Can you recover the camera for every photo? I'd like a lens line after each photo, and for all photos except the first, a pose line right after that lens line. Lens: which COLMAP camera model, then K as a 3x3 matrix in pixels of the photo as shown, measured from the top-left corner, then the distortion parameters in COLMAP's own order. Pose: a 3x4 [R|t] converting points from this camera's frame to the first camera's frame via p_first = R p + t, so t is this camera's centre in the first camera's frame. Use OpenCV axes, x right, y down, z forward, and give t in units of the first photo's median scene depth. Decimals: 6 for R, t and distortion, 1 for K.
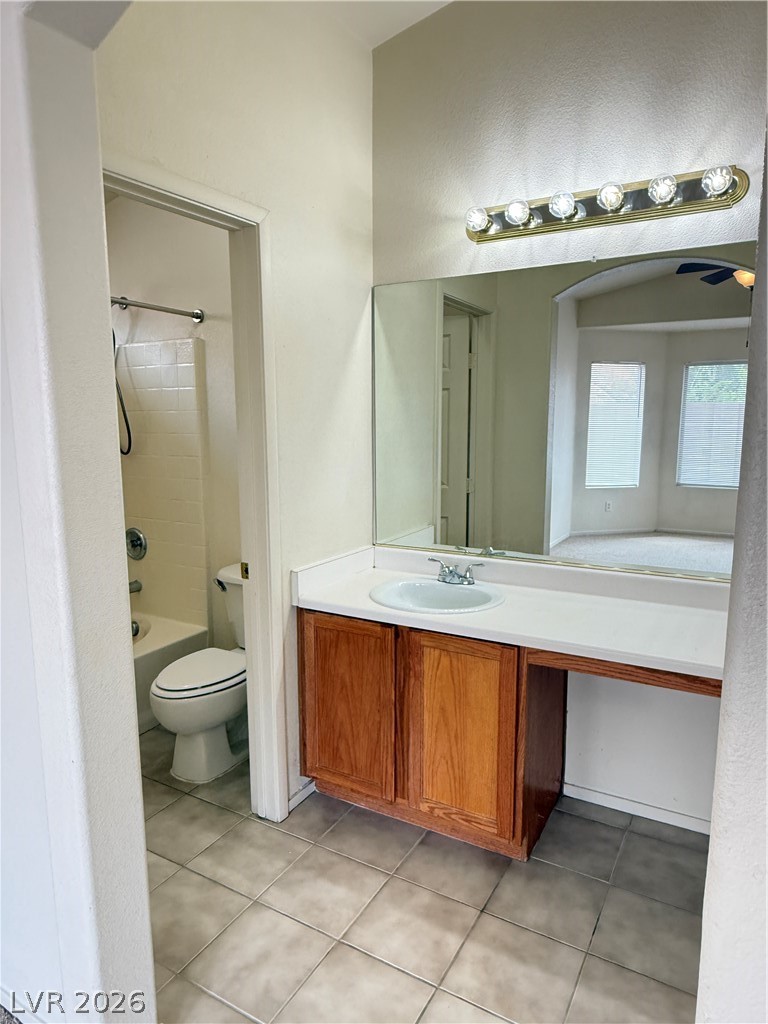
lens RADIAL K [[654.3, 0, 387.5], [0, 654.3, 512.5], [0, 0, 1]] dist [-0.032751, -0.000183]
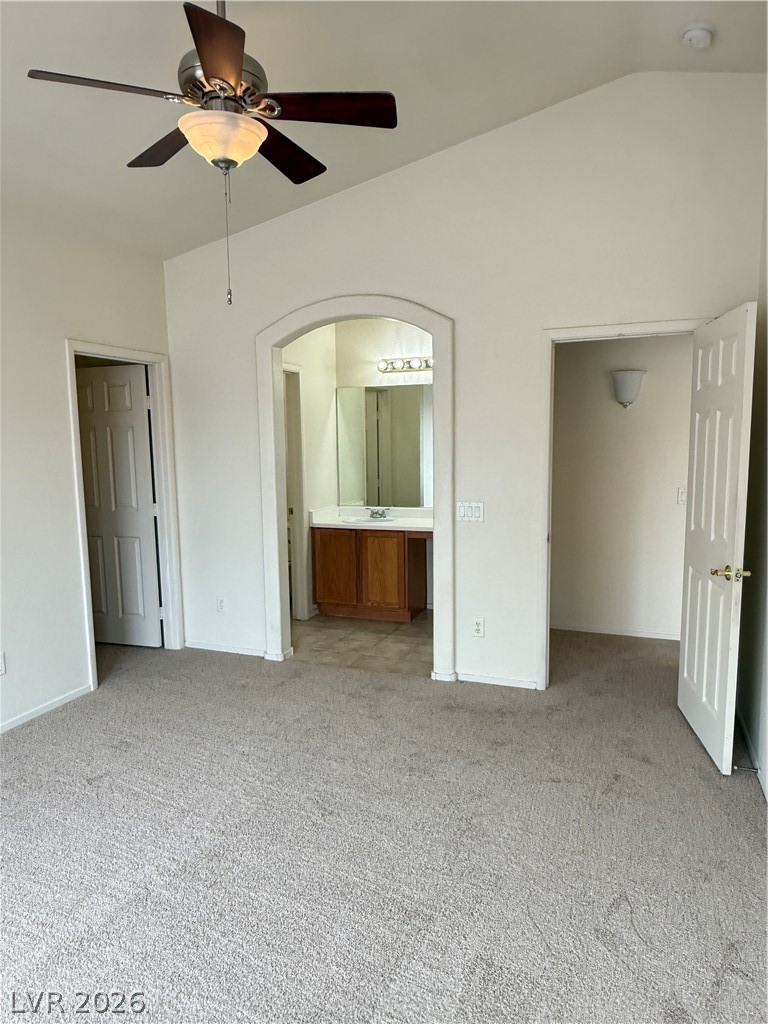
lens RADIAL K [[654.3, 0, 383.7], [0, 654.3, 512.3], [0, 0, 1]] dist [-0.032751, -0.000183]
pose [[0.988569, -0.029290, 0.147899, -0.208350], [0.033484, 0.999103, -0.025941, 0.146232], [-0.147007, 0.030597, 0.988662, -1.246860]]
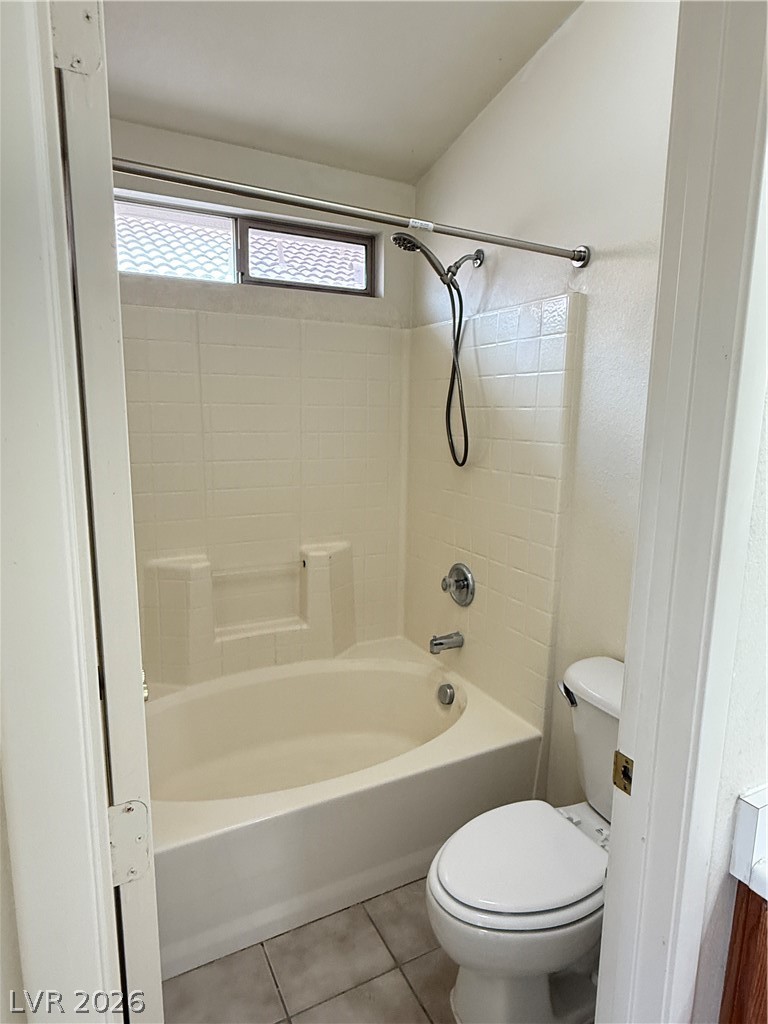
lens RADIAL K [[600.5, 0, 386.9], [0, 600.5, 515.1], [0, 0, 1]] dist [0.018383, -0.000904]
pose [[0.840248, 0.110457, -0.530831, -0.135707], [-0.099068, 0.993824, 0.049984, -0.077912], [0.533074, 0.010589, 0.846002, 0.496817]]
